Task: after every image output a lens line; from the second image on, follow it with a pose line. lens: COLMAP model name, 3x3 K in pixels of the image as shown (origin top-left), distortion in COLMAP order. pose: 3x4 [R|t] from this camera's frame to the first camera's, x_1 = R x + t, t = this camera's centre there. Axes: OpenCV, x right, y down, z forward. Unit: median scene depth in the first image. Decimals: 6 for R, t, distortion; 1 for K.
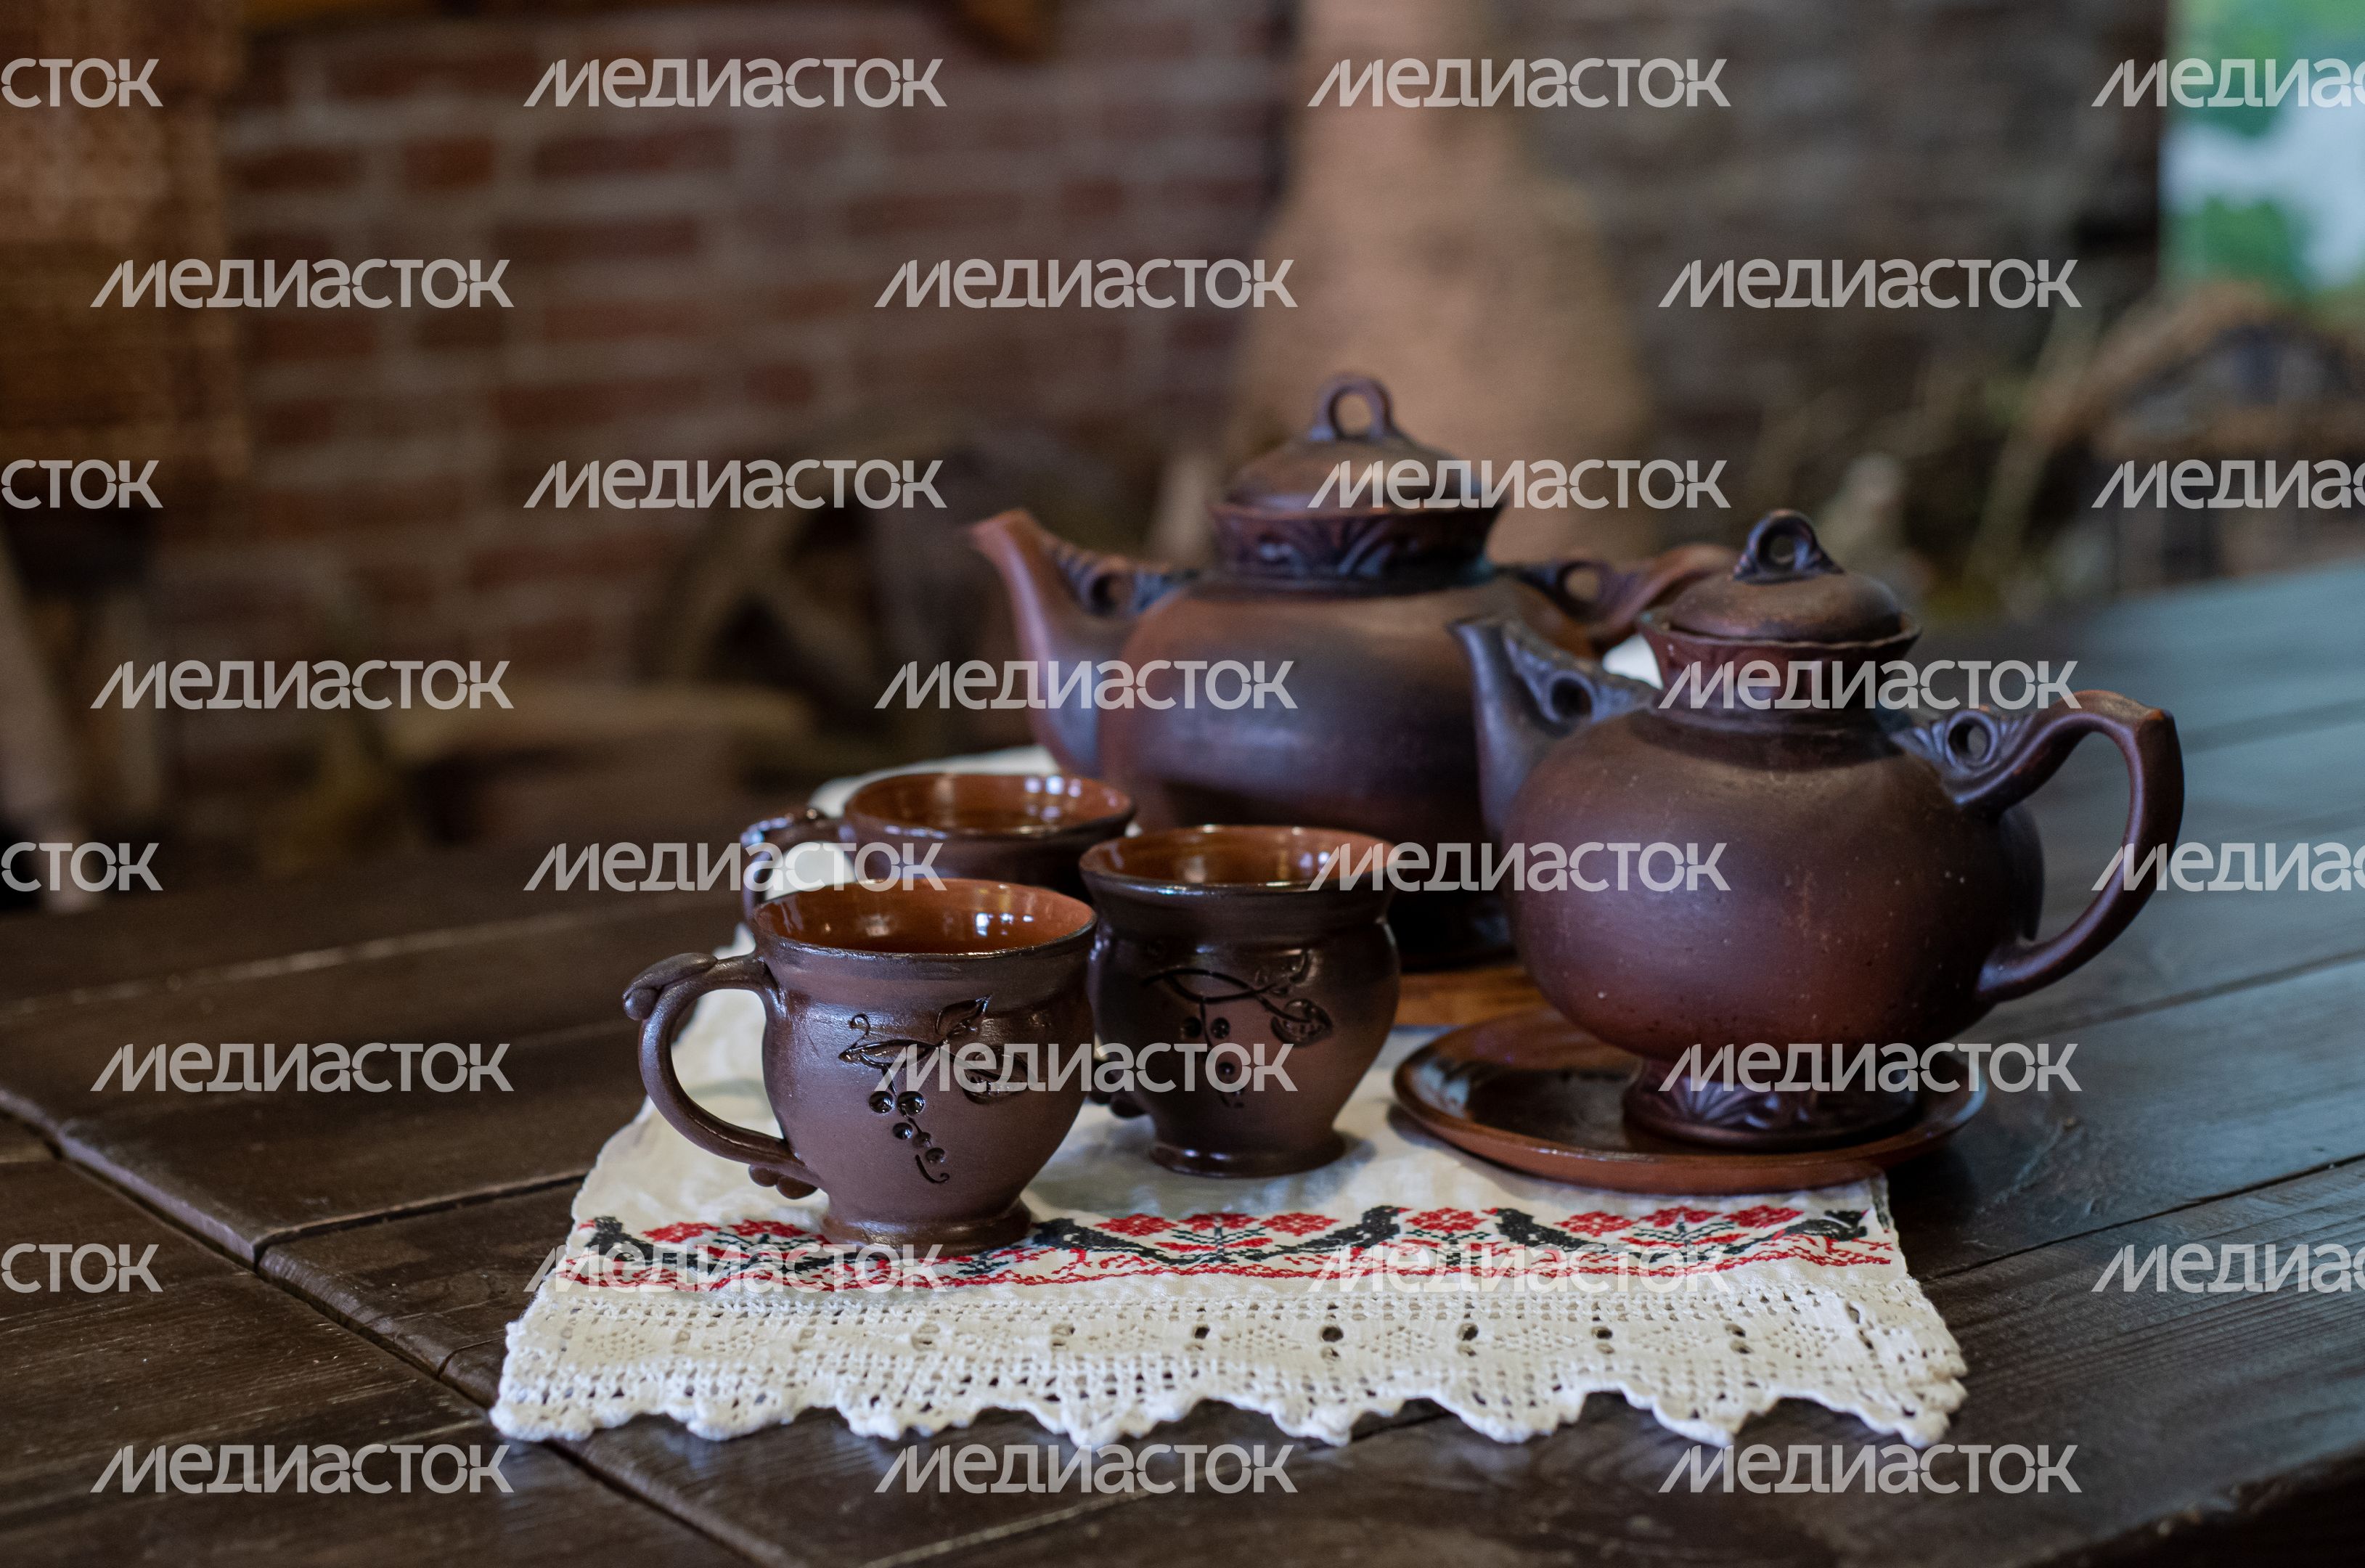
lens RADIAL K [[1600.4, 0, 1182.5], [0, 1600.4, 784.0], [0, 0, 1]] dist [-0.001256, 0.001202]
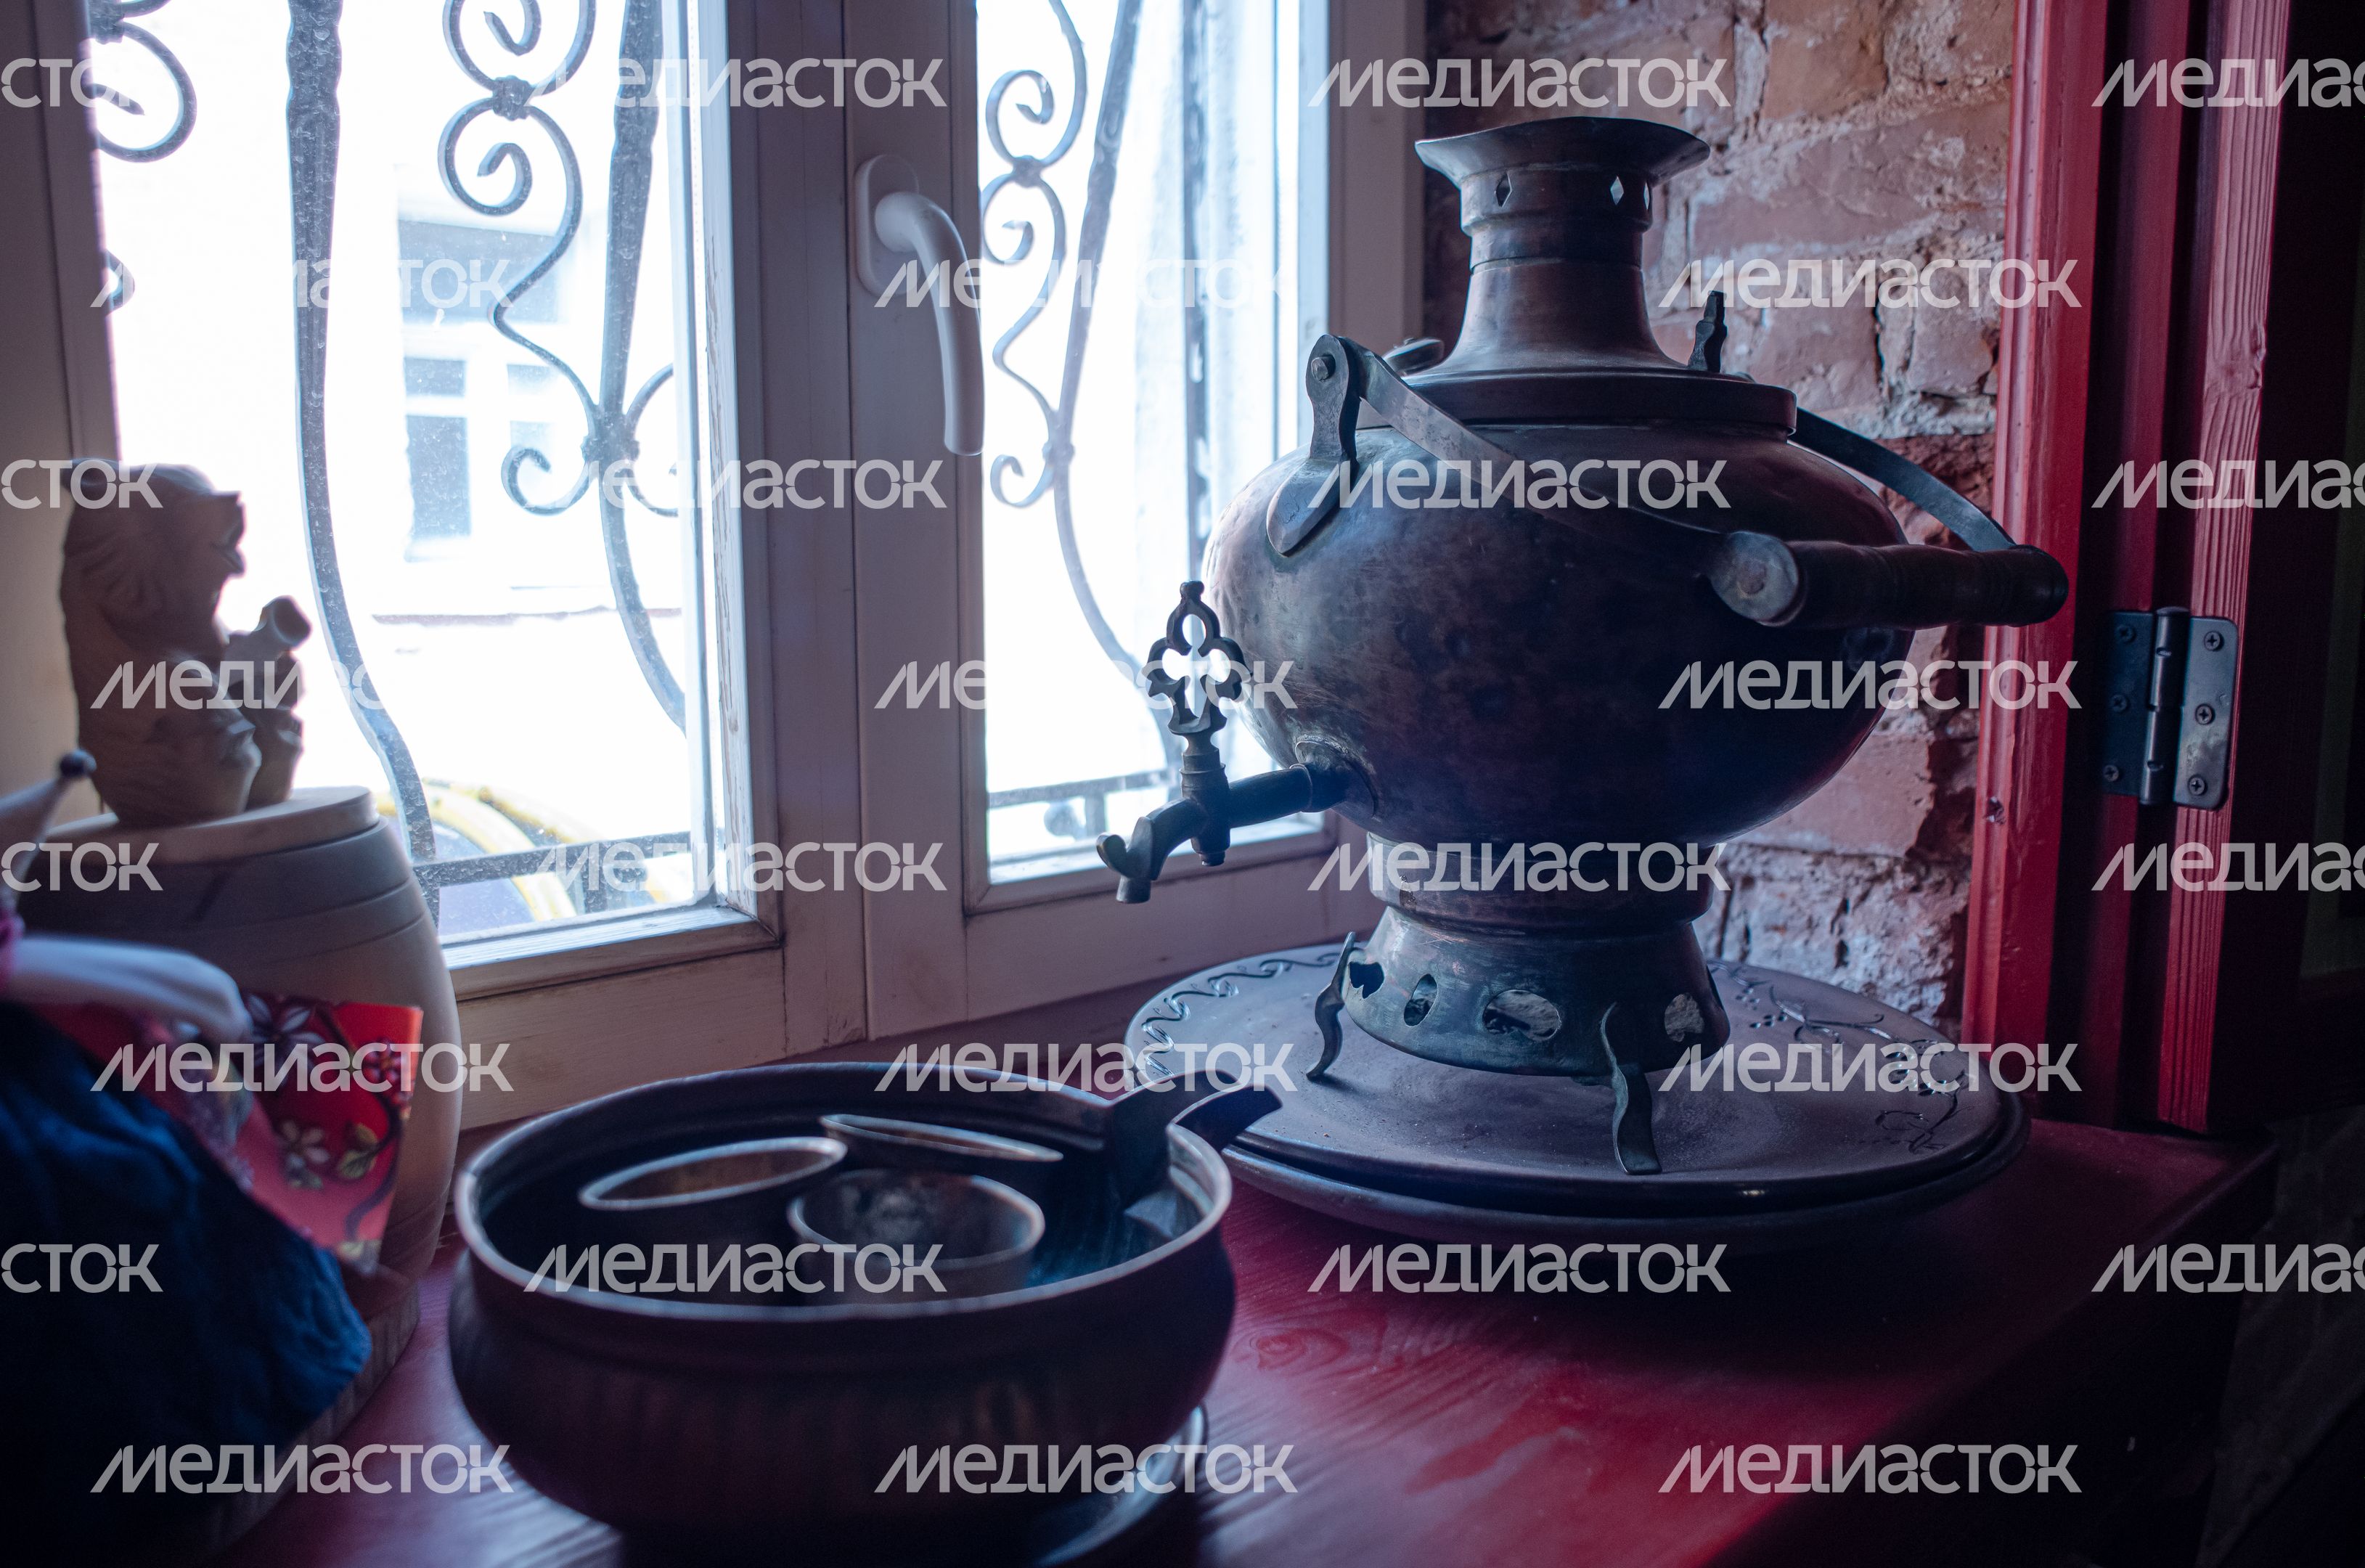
lens RADIAL K [[1600.4, 0, 1182.5], [0, 1600.4, 784.0], [0, 0, 1]] dist [-0.001256, 0.001202]
pose [[1.000000, -0.000109, 0.000129, -0.000058], [0.000109, 1.000000, -0.000764, -0.375772], [-0.000129, 0.000764, 1.000000, -0.000103]]
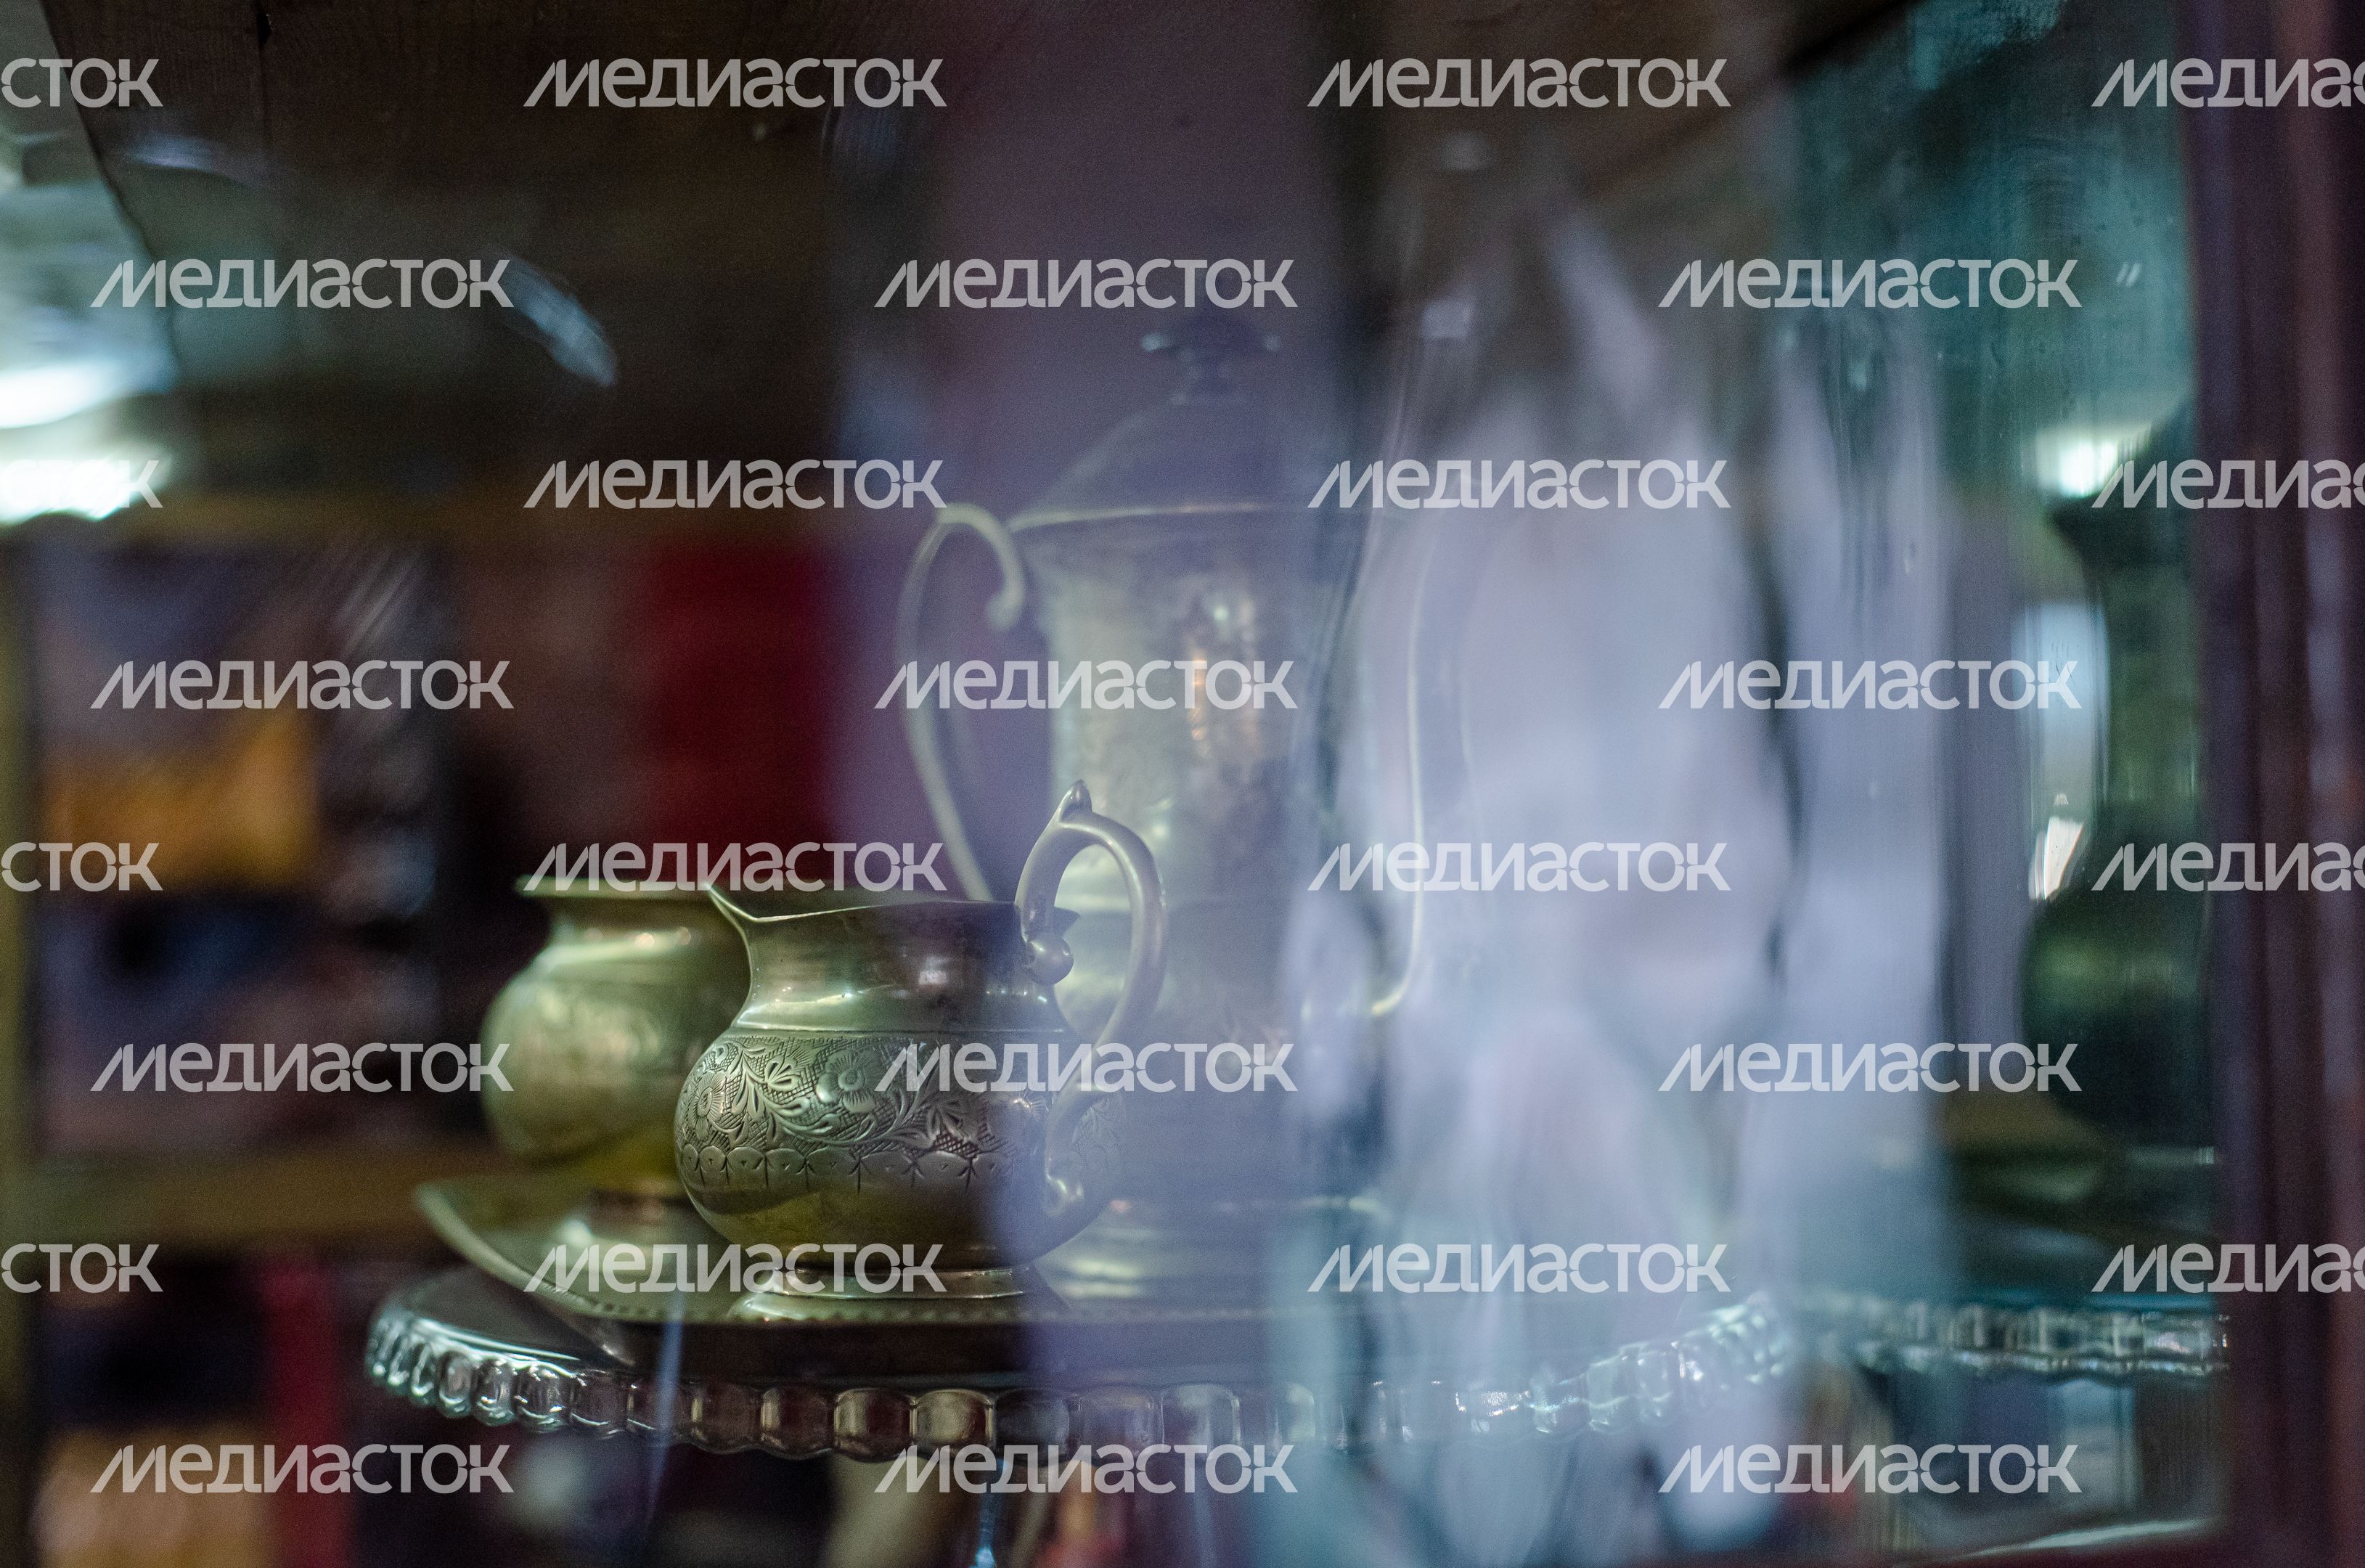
lens RADIAL K [[1600.4, 0, 1182.5], [0, 1600.4, 784.0], [0, 0, 1]] dist [-0.001256, 0.001202]
pose [[1.000000, -0.000268, 0.000125, -0.000024], [0.000268, 0.999999, -0.001266, -0.186293], [-0.000125, 0.001266, 0.999999, -0.000215]]
